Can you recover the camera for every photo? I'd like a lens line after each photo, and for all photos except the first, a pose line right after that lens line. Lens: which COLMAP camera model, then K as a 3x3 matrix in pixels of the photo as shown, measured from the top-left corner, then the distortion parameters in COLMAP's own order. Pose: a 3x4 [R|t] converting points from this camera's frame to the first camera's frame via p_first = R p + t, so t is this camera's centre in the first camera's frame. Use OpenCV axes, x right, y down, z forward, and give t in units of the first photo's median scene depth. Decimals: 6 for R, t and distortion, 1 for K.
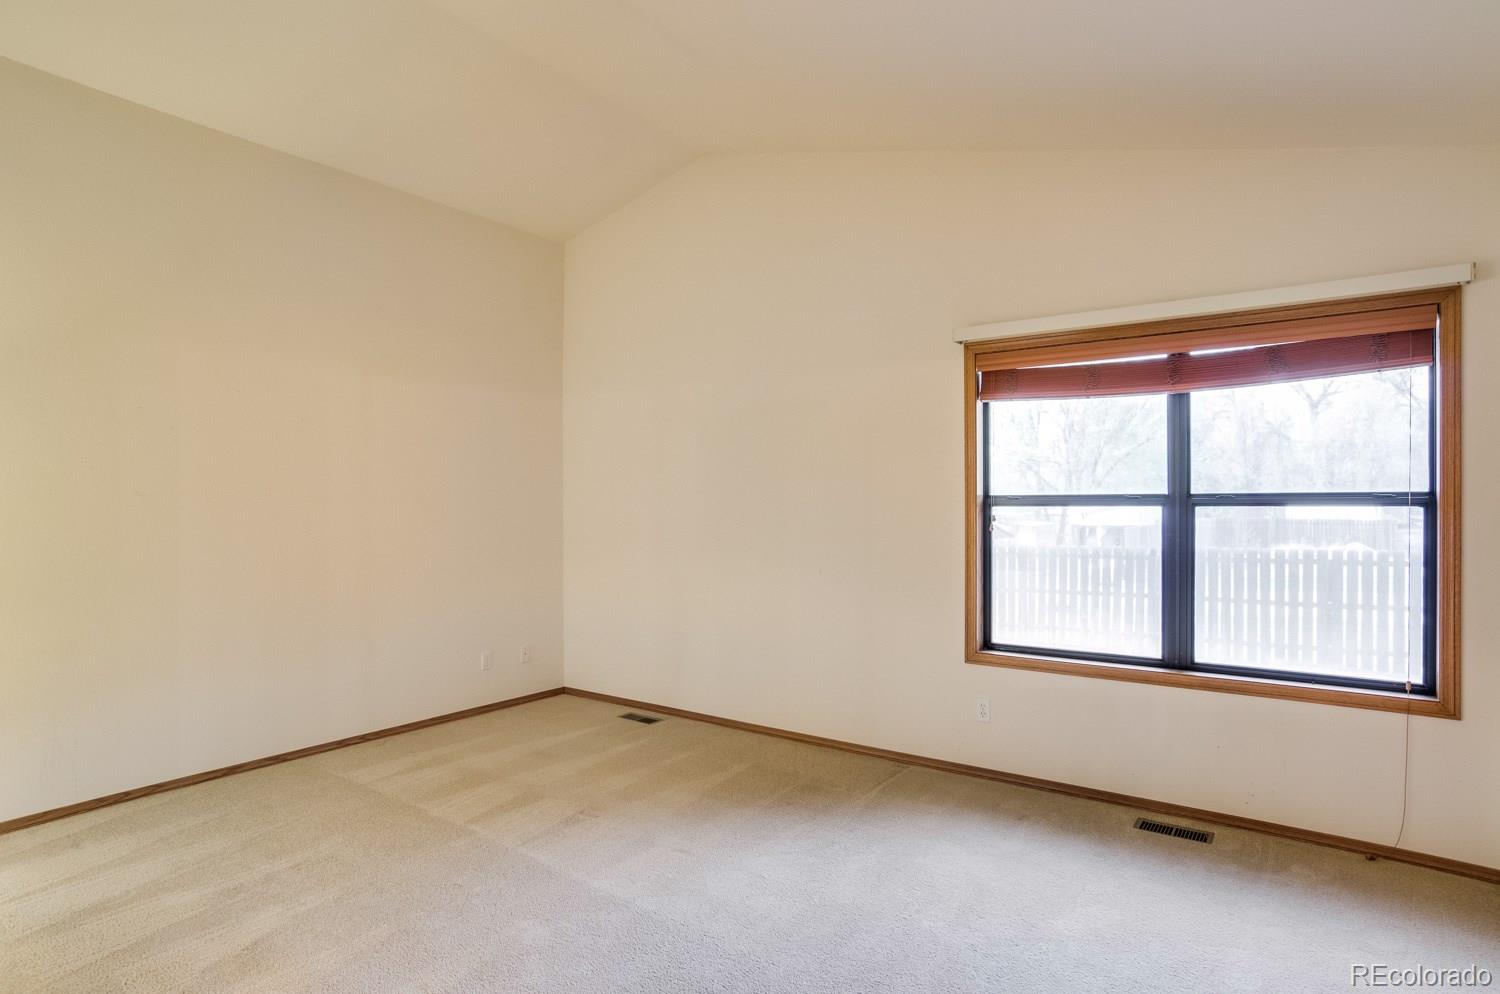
lens RADIAL K [[814.0, 0, 745.8], [0, 814.0, 482.9], [0, 0, 1]] dist [-0.049280, 0.035749]
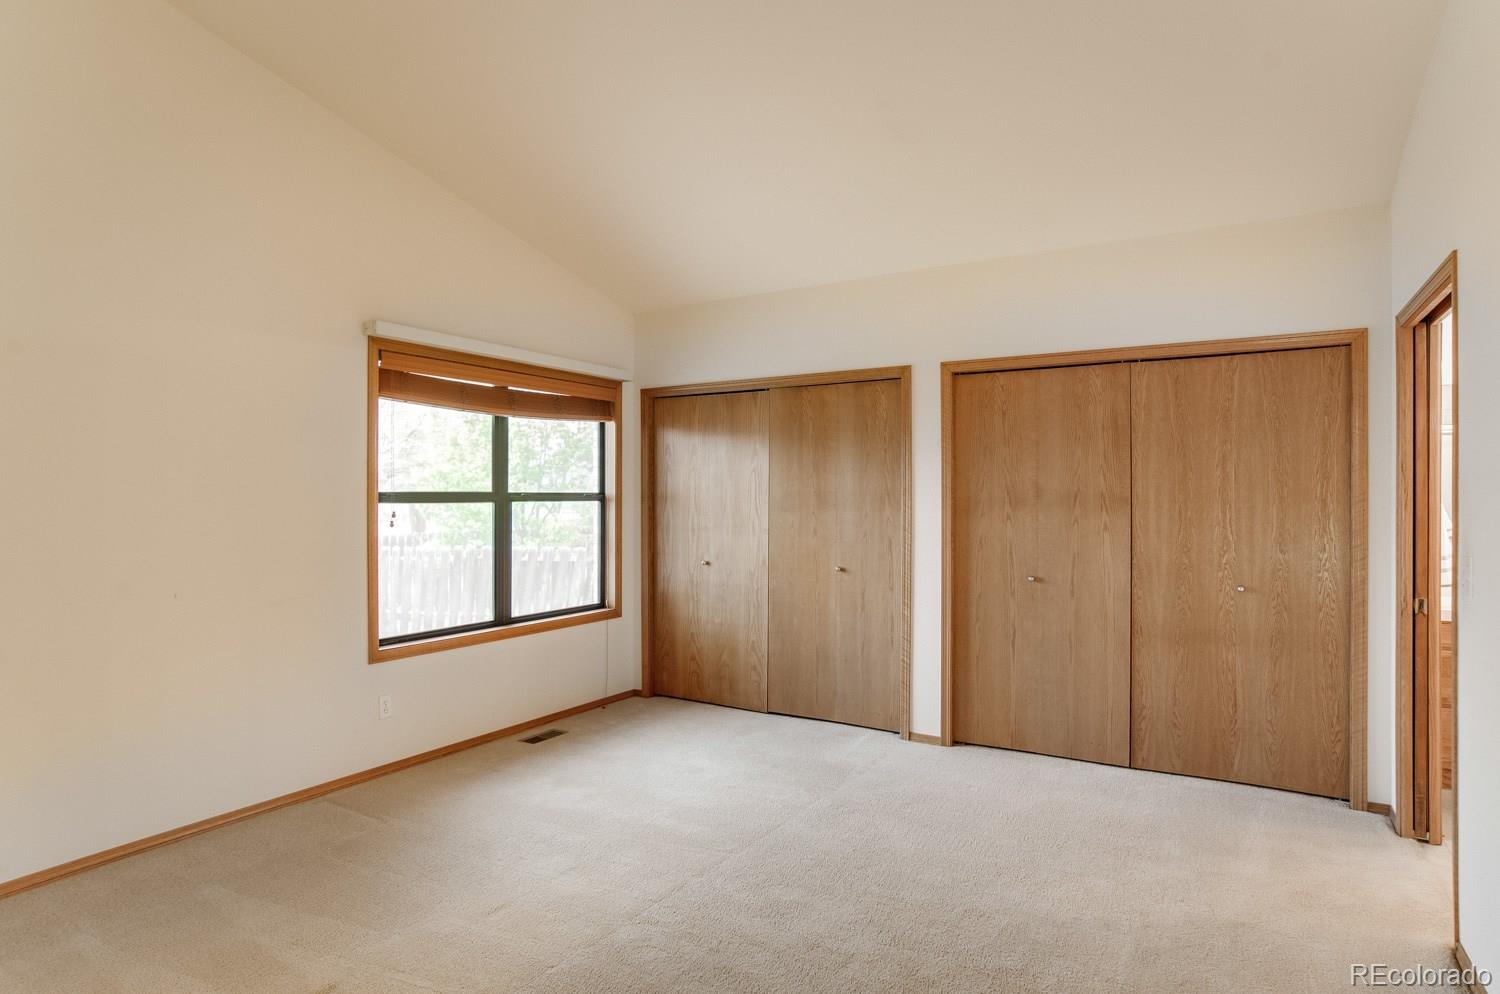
lens RADIAL K [[814.0, 0, 745.8], [0, 814.0, 482.9], [0, 0, 1]] dist [-0.049280, 0.035749]
pose [[-0.077511, 0.022276, 0.996743, -0.813119], [-0.019356, 0.999528, -0.023844, 0.021986], [-0.996804, -0.021141, -0.077043, 0.701710]]
